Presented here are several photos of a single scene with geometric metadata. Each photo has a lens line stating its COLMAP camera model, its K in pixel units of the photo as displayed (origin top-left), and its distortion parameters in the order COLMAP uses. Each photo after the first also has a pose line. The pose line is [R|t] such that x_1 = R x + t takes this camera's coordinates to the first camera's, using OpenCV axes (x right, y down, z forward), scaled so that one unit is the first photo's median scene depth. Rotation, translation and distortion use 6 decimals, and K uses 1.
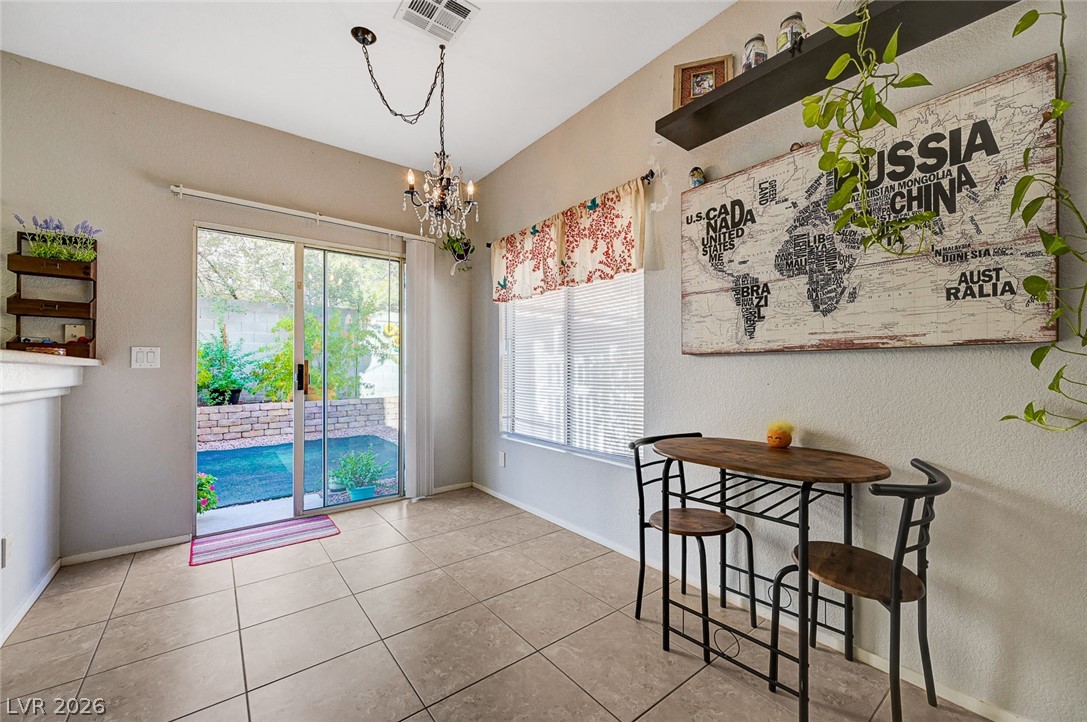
lens RADIAL K [[432.6, 0, 549.3], [0, 432.6, 366.1], [0, 0, 1]] dist [-0.001631, 0.000174]
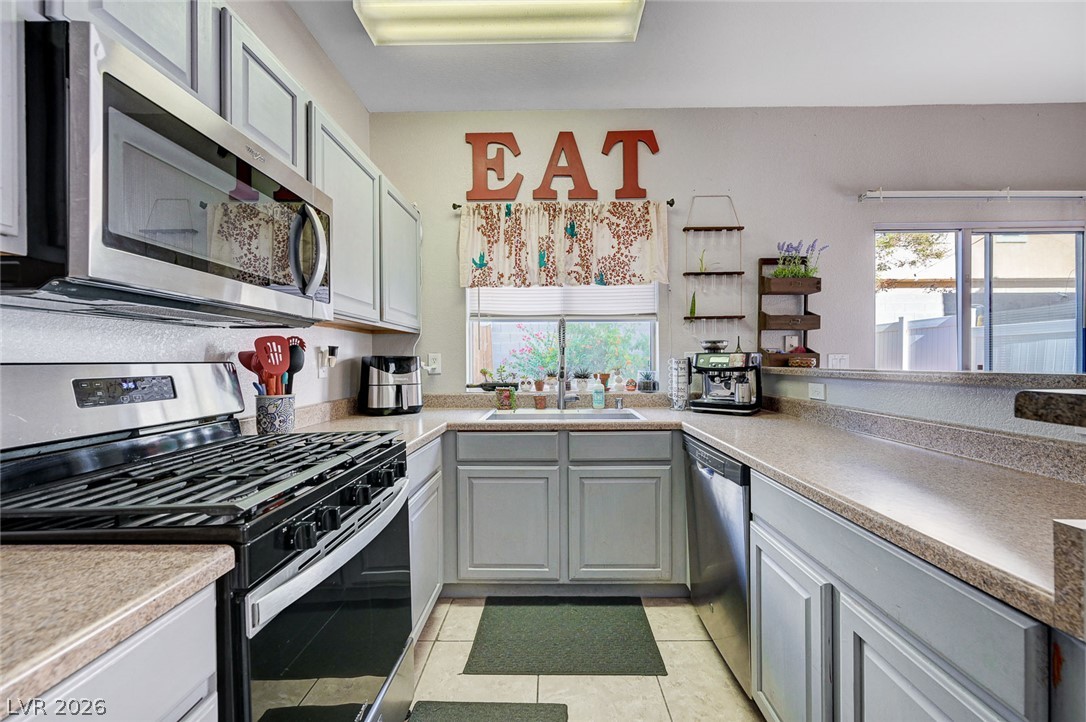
lens RADIAL K [[428.6, 0, 547.2], [0, 428.6, 365.4], [0, 0, 1]] dist [-0.001216, -0.000111]
pose [[0.774618, 0.004060, -0.632417, -0.918474], [0.007237, 0.999857, 0.015283, -0.042450], [0.632388, -0.016415, 0.774478, -0.263451]]
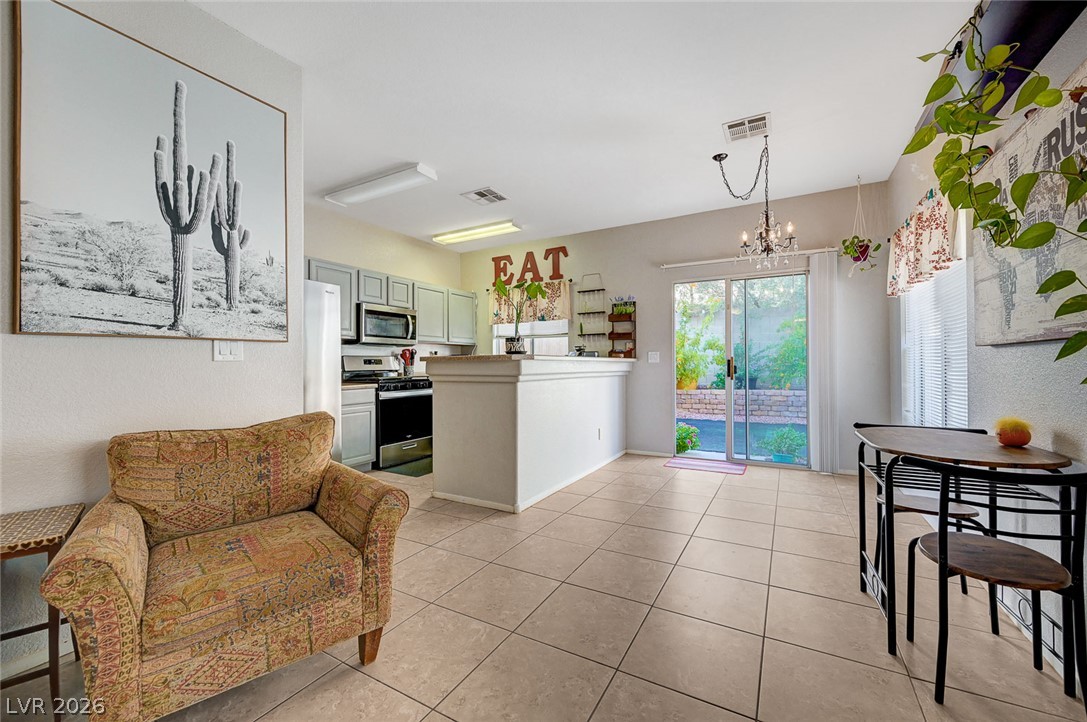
lens RADIAL K [[429.7, 0, 545.7], [0, 429.7, 359.9], [0, 0, 1]] dist [0.000185, 0.000023]
pose [[0.378426, -0.008981, -0.925588, 0.749861], [0.010020, 0.999934, -0.005606, -0.001641], [0.925577, -0.007153, 0.378491, -0.203020]]
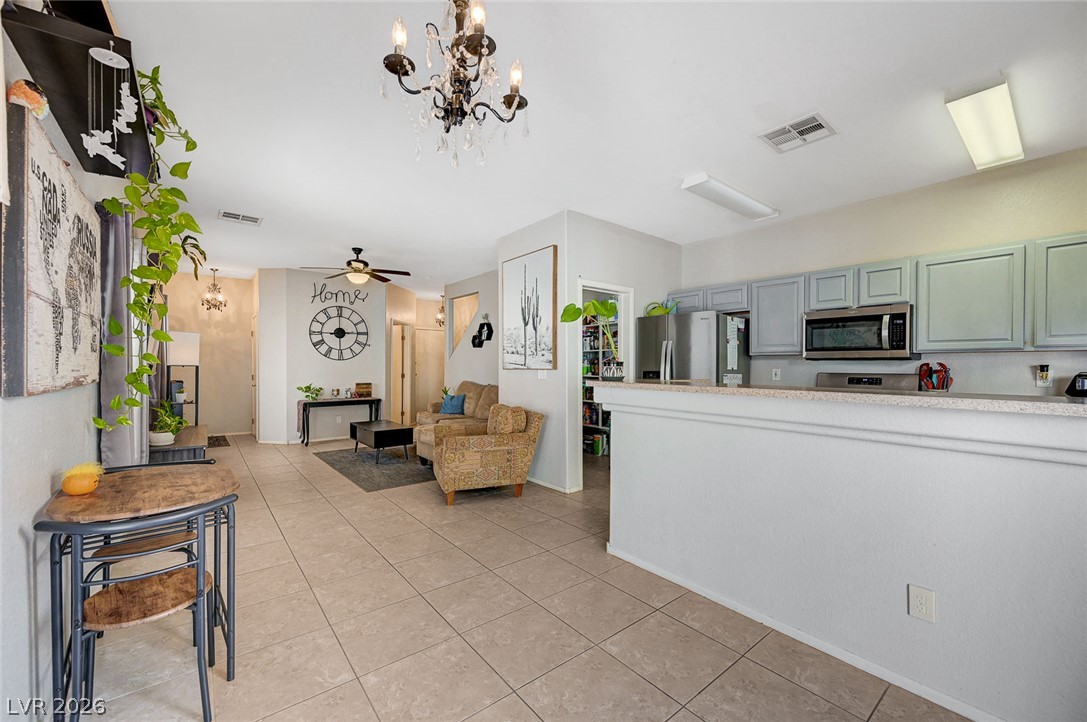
lens RADIAL K [[432.6, 0, 549.3], [0, 432.6, 366.1], [0, 0, 1]] dist [-0.001631, 0.000174]
pose [[-0.999792, -0.002024, -0.020300, -0.325701], [-0.001959, 0.999993, -0.003239, -0.062309], [0.020306, -0.003199, -0.999789, 1.443282]]
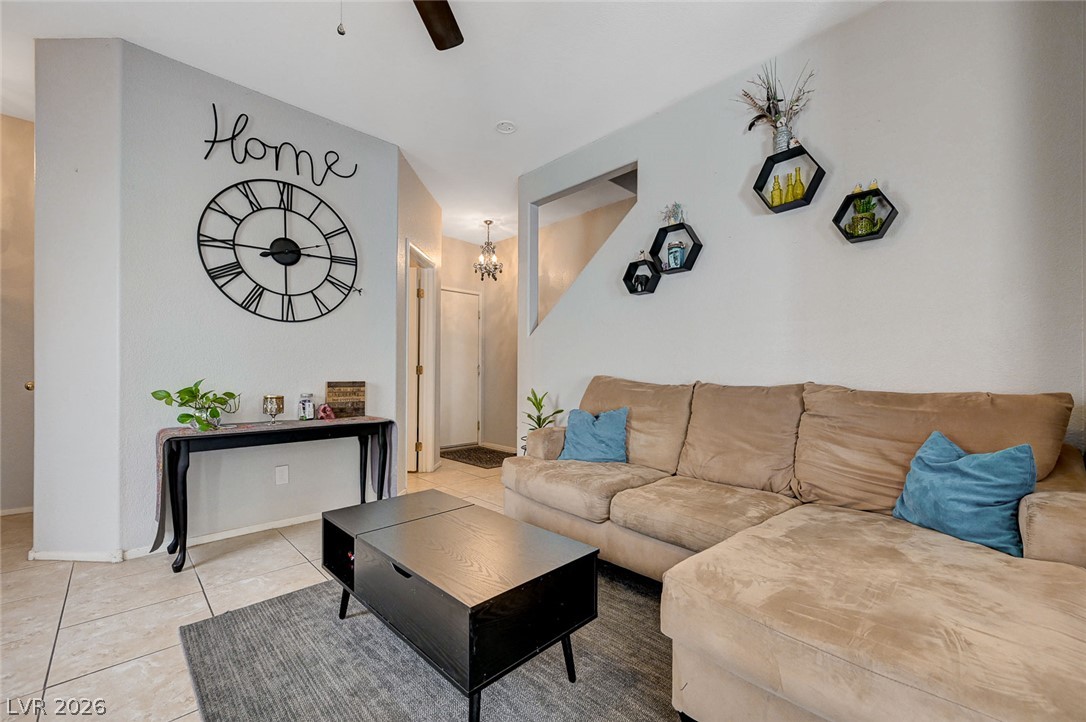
lens RADIAL K [[438.2, 0, 545.3], [0, 438.2, 372.1], [0, 0, 1]] dist [-0.001523, -0.000200]
pose [[-0.994514, -0.003838, -0.104533, 0.519868], [-0.002996, 0.999962, -0.008213, 0.035144], [0.104560, -0.007855, -0.994488, -0.398182]]
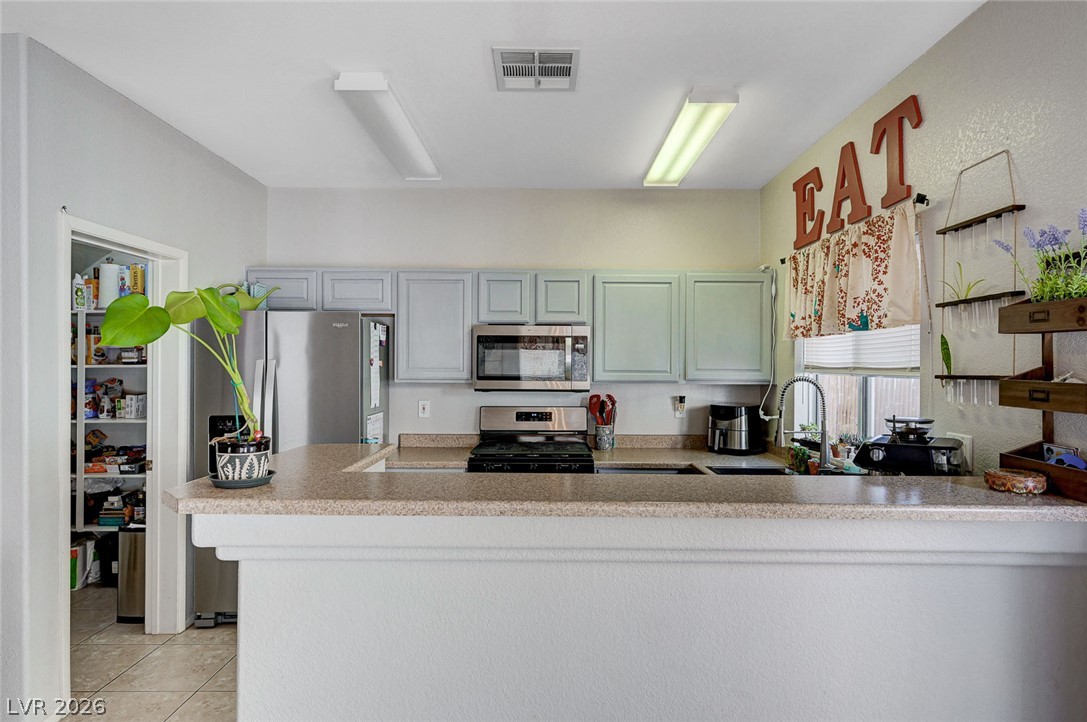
lens RADIAL K [[579.2, 0, 550.0], [0, 579.2, 361.6], [0, 0, 1]] dist [0.000192, 0.000293]
pose [[-0.617371, -0.005004, -0.786657, -0.214086], [0.000508, 0.999977, -0.006760, -0.166941], [0.786672, -0.004574, -0.617354, 0.935099]]
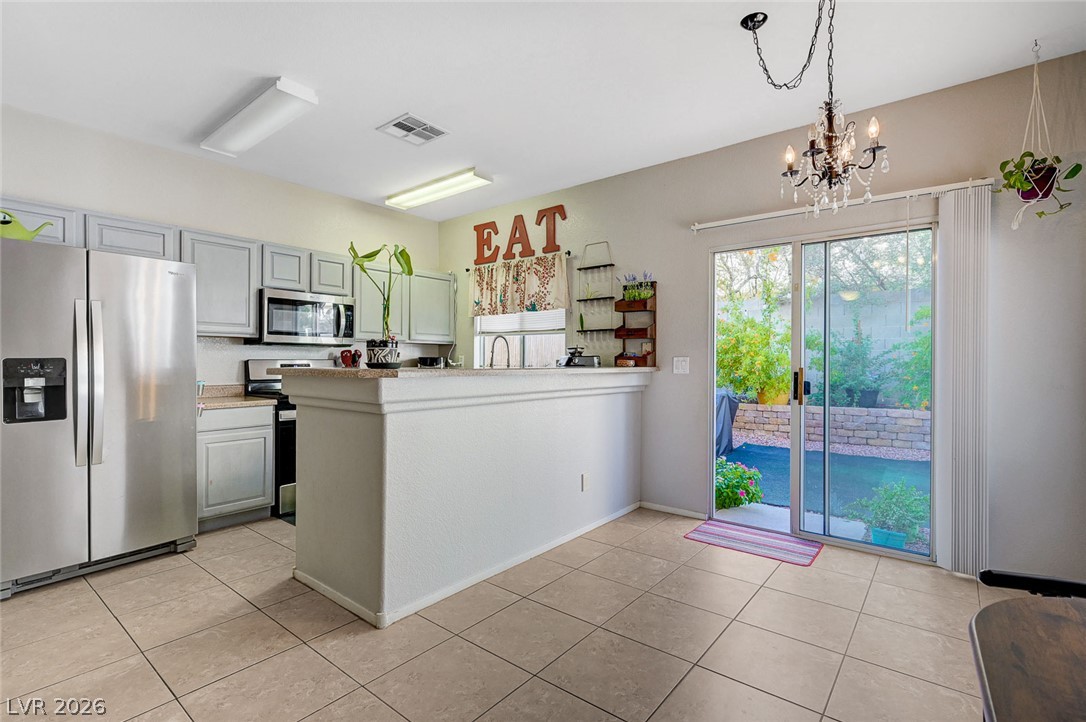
lens RADIAL K [[499.6, 0, 546.1], [0, 499.6, 359.7], [0, 0, 1]] dist [-0.000182, -0.000239]
pose [[0.222725, 0.001610, -0.974880, 0.471927], [0.000818, 0.999998, 0.001839, -0.044384], [0.974881, -0.001207, 0.222723, 0.310011]]
